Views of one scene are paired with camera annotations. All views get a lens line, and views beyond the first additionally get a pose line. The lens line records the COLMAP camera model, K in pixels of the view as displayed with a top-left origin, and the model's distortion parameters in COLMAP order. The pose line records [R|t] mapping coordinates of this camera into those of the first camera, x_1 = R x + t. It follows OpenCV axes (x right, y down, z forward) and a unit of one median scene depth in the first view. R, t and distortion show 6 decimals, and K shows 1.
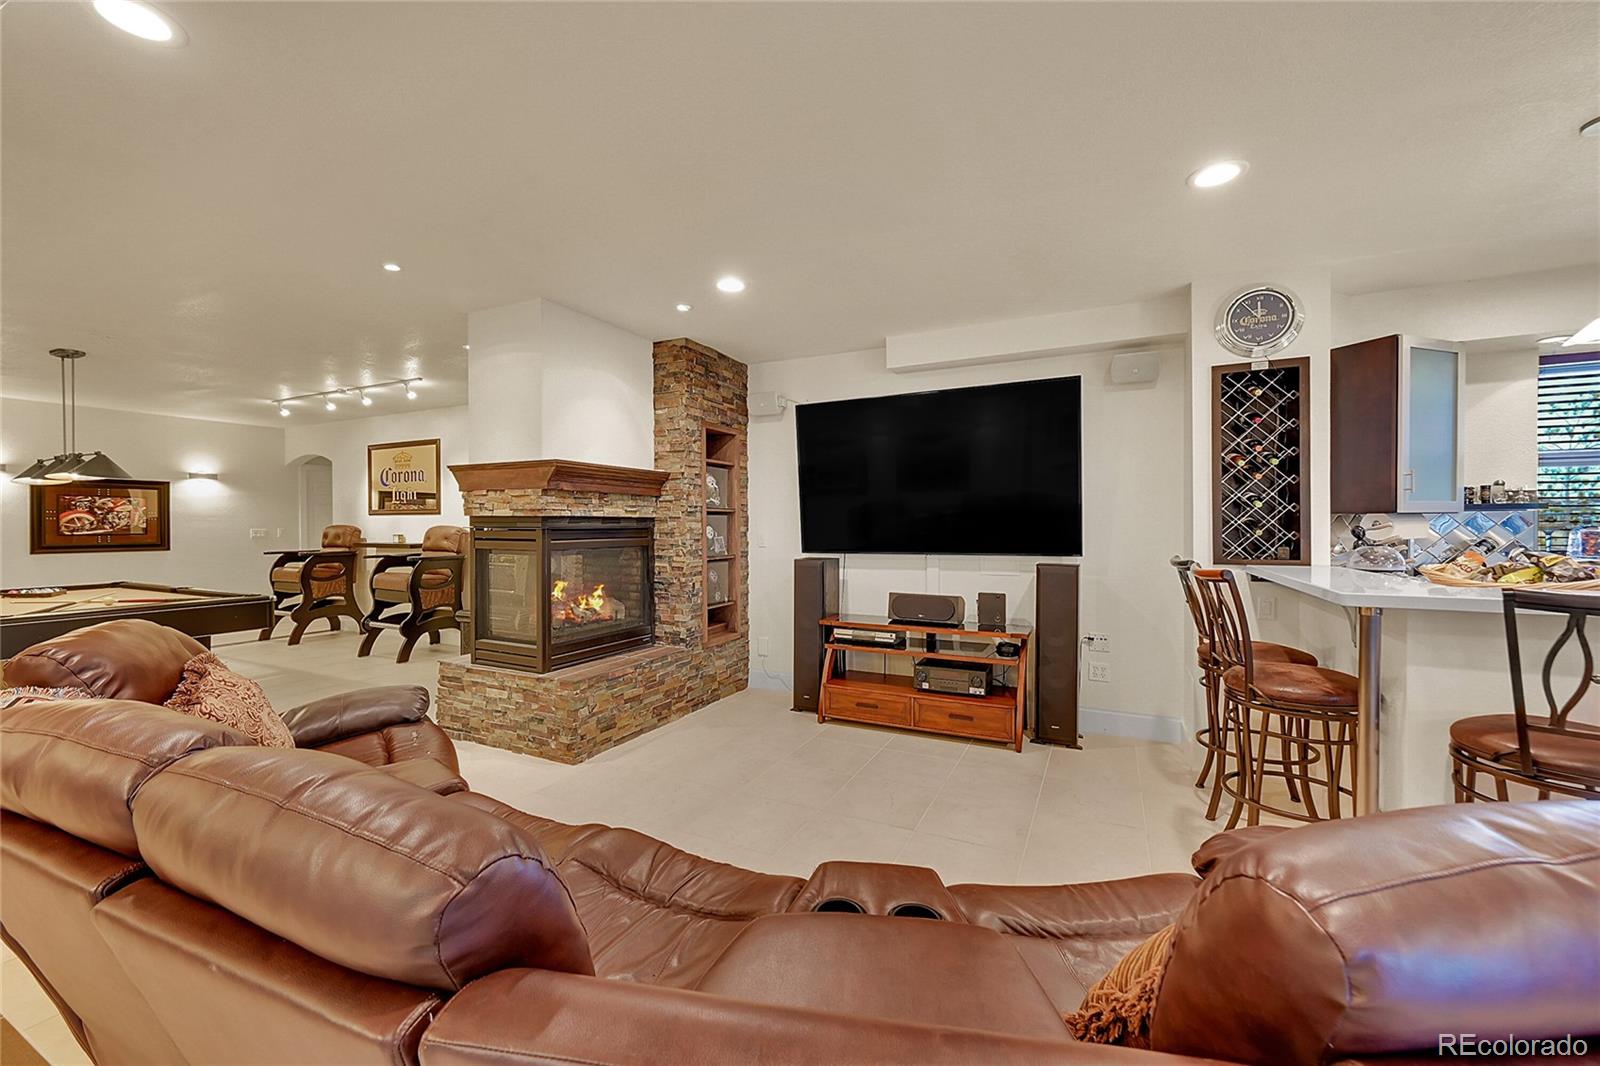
lens RADIAL K [[630.0, 0, 808.3], [0, 630.0, 532.0], [0, 0, 1]] dist [-0.003578, 0.000118]
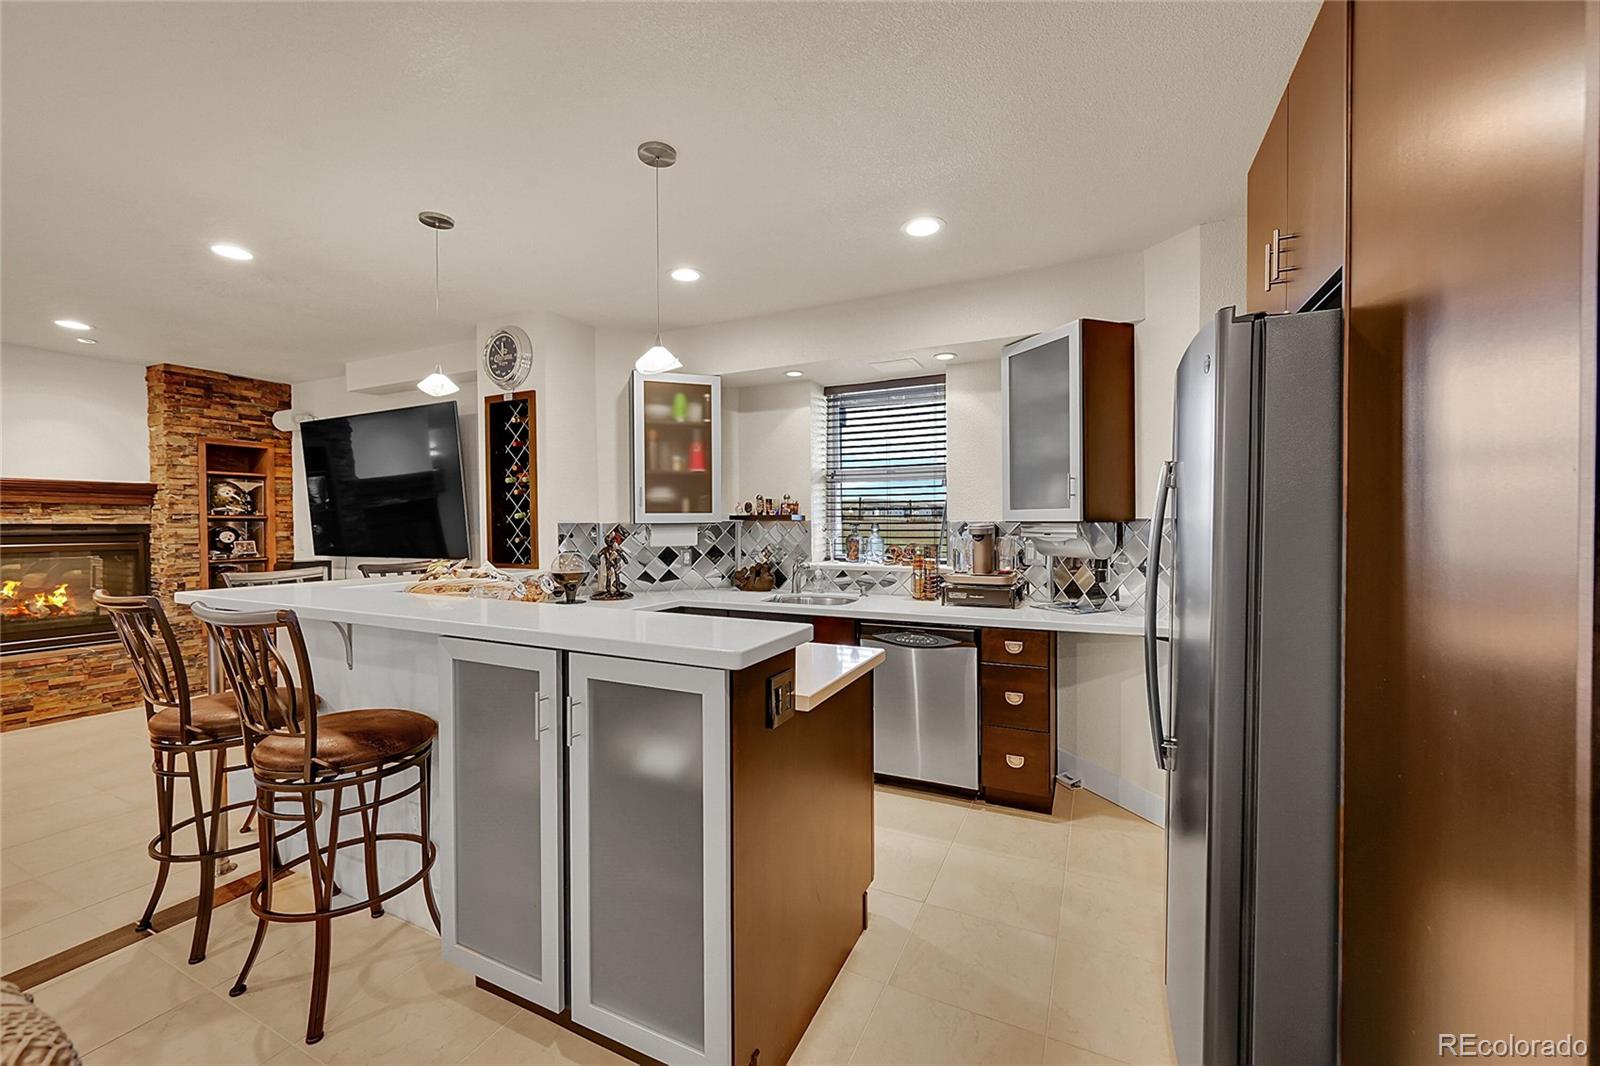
lens RADIAL K [[630.0, 0, 809.8], [0, 630.0, 531.9], [0, 0, 1]] dist [-0.003578, 0.000118]
pose [[0.999933, 0.001768, 0.011471, 0.983511], [-0.001786, 0.999997, 0.001521, -0.013975], [-0.011468, -0.001542, 0.999933, -0.133336]]
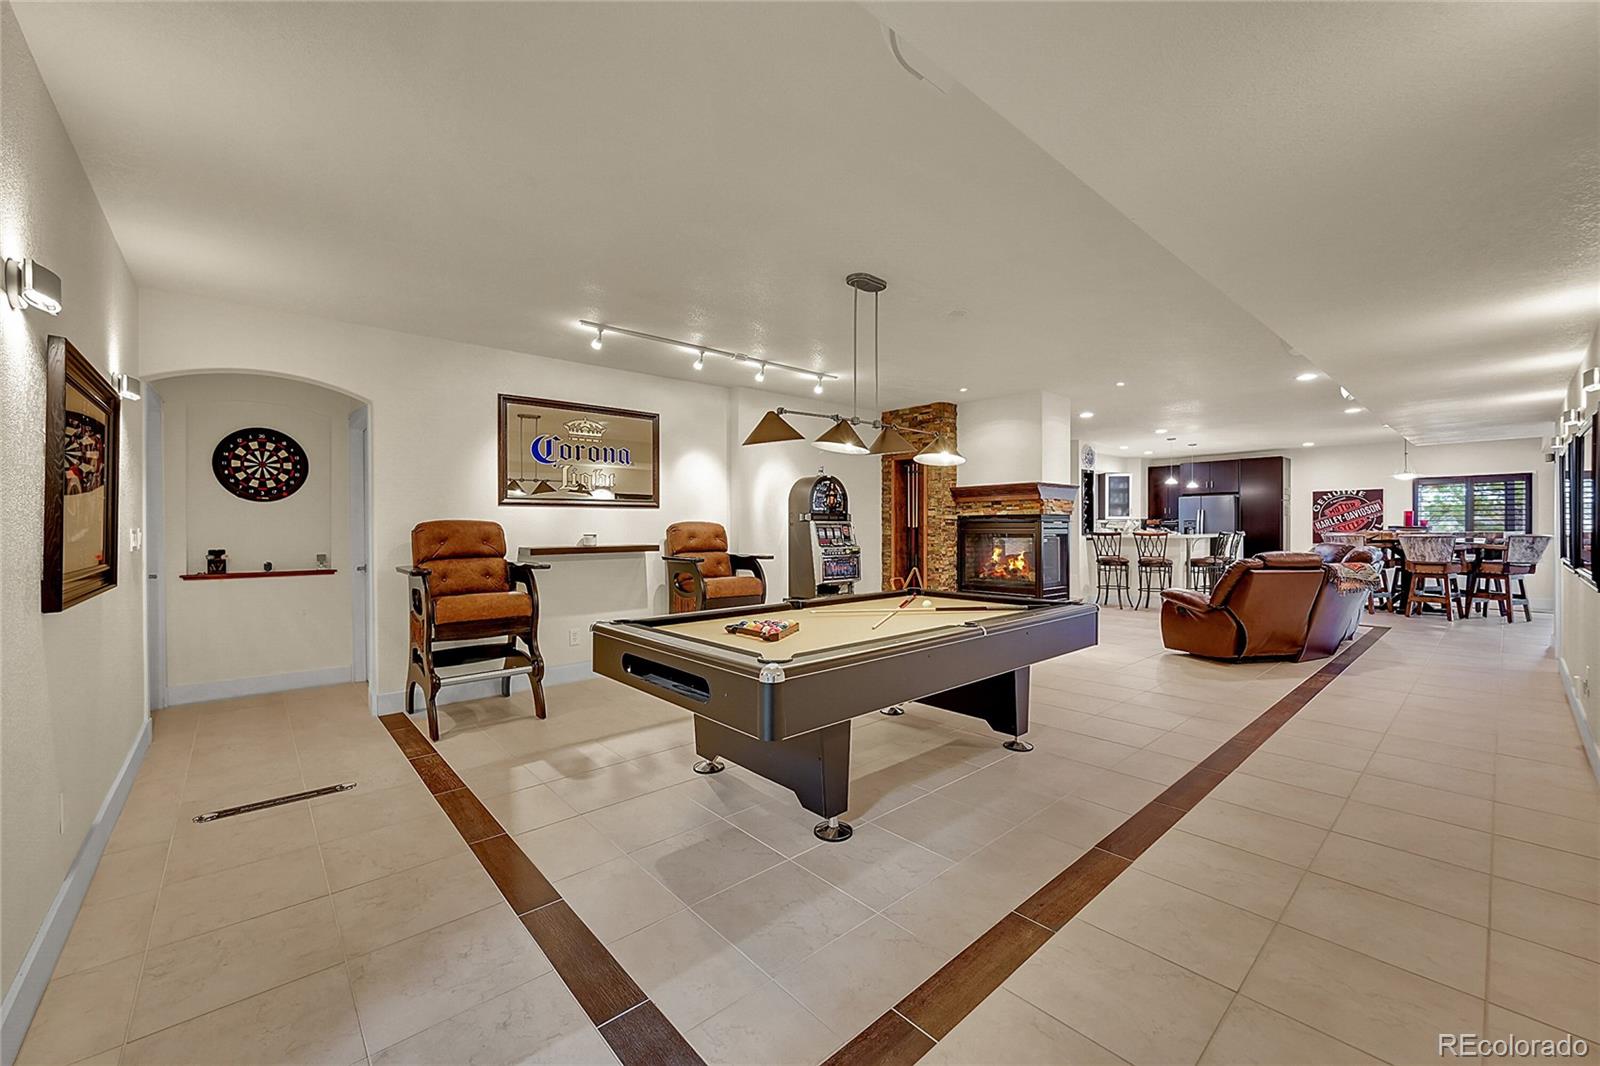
lens RADIAL K [[630.0, 0, 793.6], [0, 630.0, 529.8], [0, 0, 1]] dist [-0.003578, 0.000118]
pose [[0.381680, -0.004209, 0.924285, -2.145110], [0.015719, 0.999875, -0.001938, 0.008092], [-0.924161, 0.015269, 0.381699, 0.908236]]
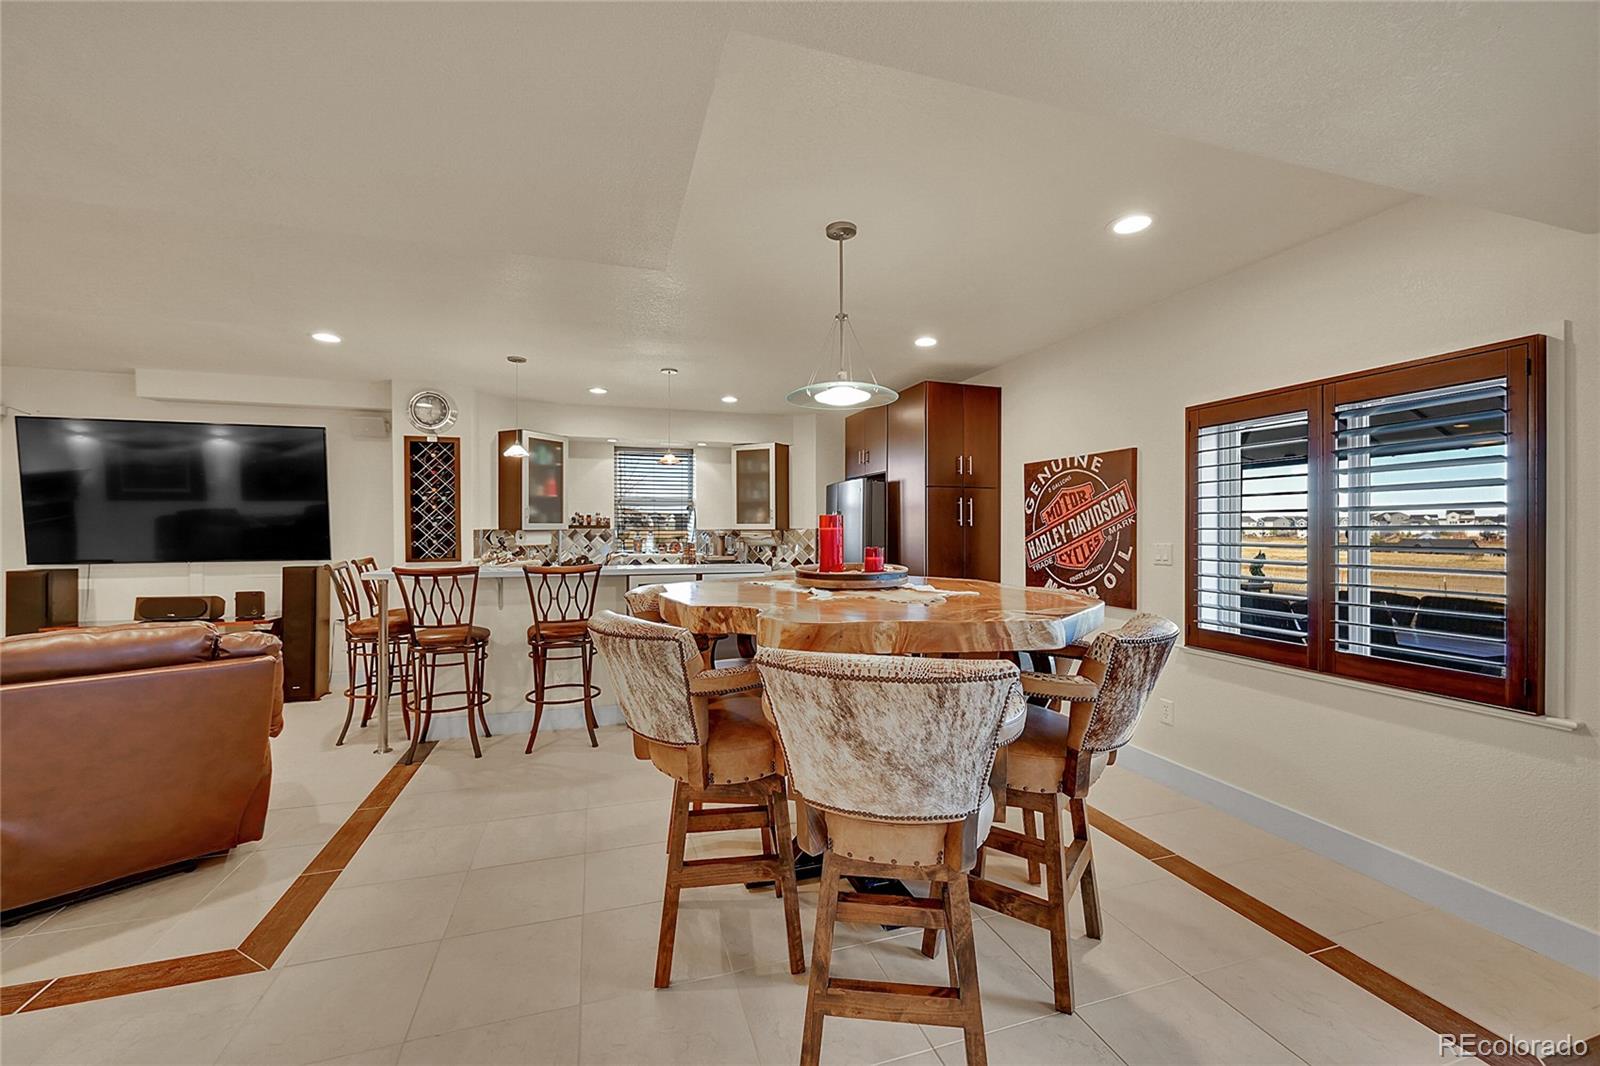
lens RADIAL K [[630.0, 0, 795.5], [0, 630.0, 525.5], [0, 0, 1]] dist [-0.003578, 0.000118]
pose [[0.719282, 0.009411, 0.694654, 0.207241], [0.005380, 0.999803, -0.019116, -0.003777], [-0.694697, 0.017488, 0.719090, -0.637134]]
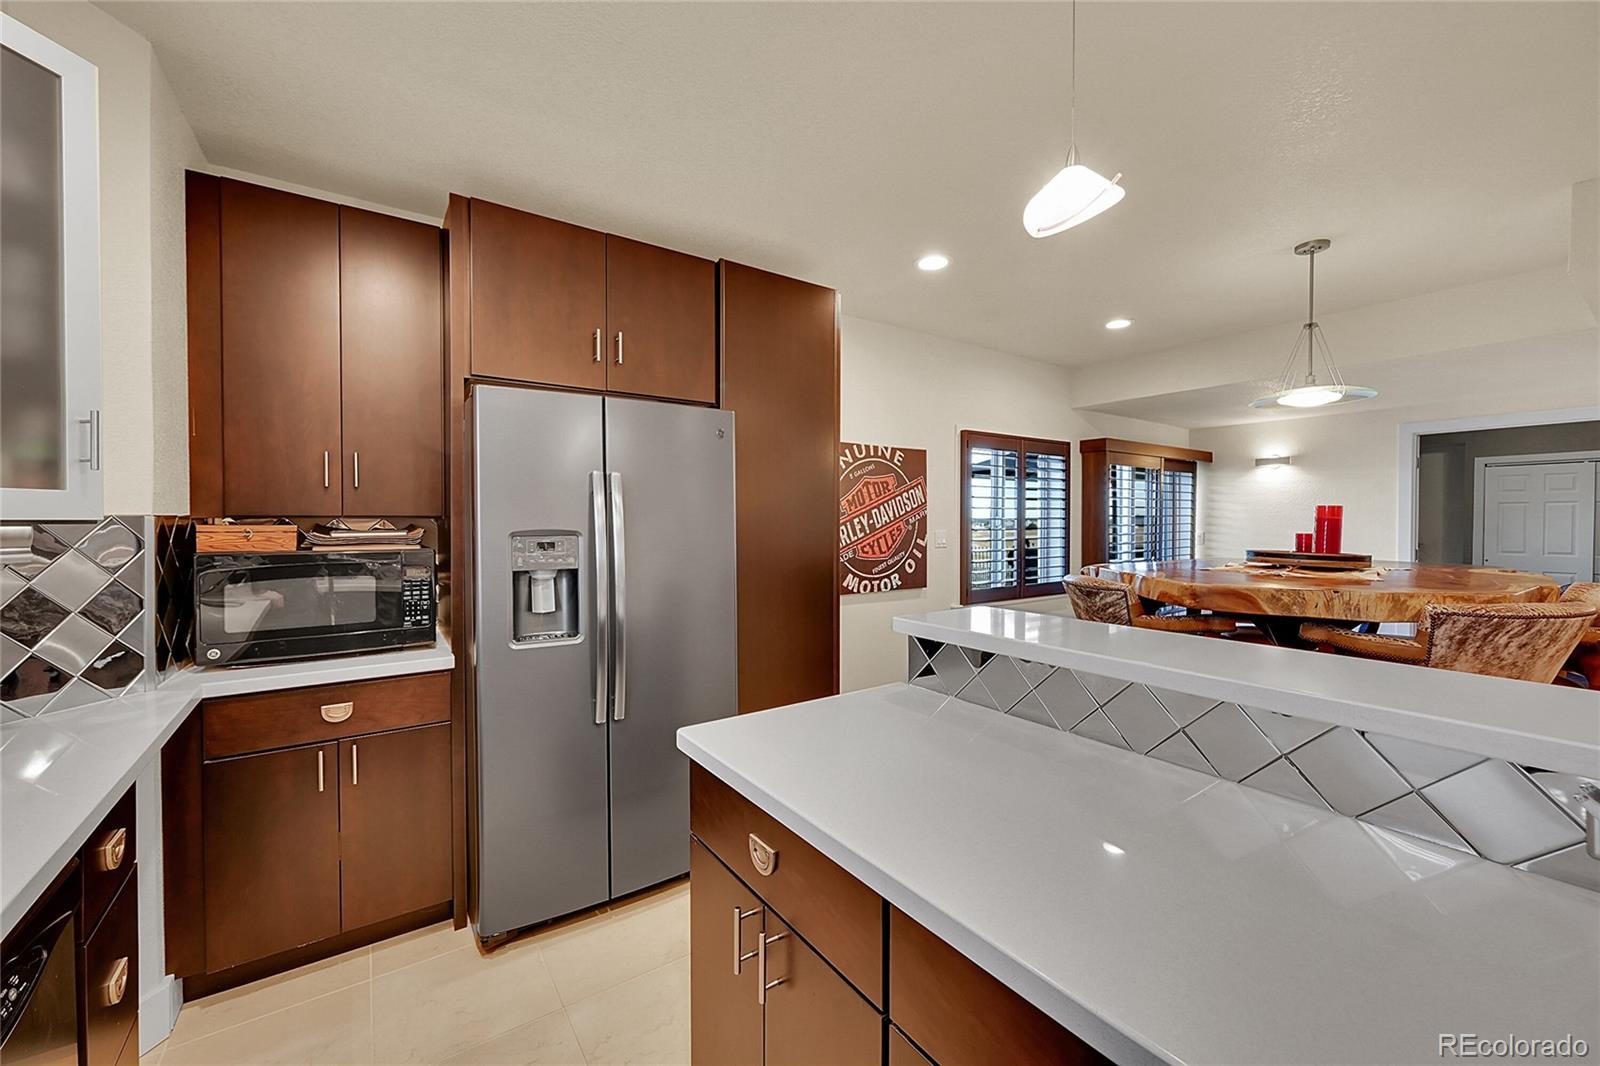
lens RADIAL K [[630.0, 0, 797.2], [0, 630.0, 524.4], [0, 0, 1]] dist [-0.003578, 0.000118]
pose [[-0.880788, -0.000648, 0.473511, 0.843471], [0.009959, 0.999753, 0.019893, -0.026897], [-0.473406, 0.022237, -0.880563, 0.661792]]
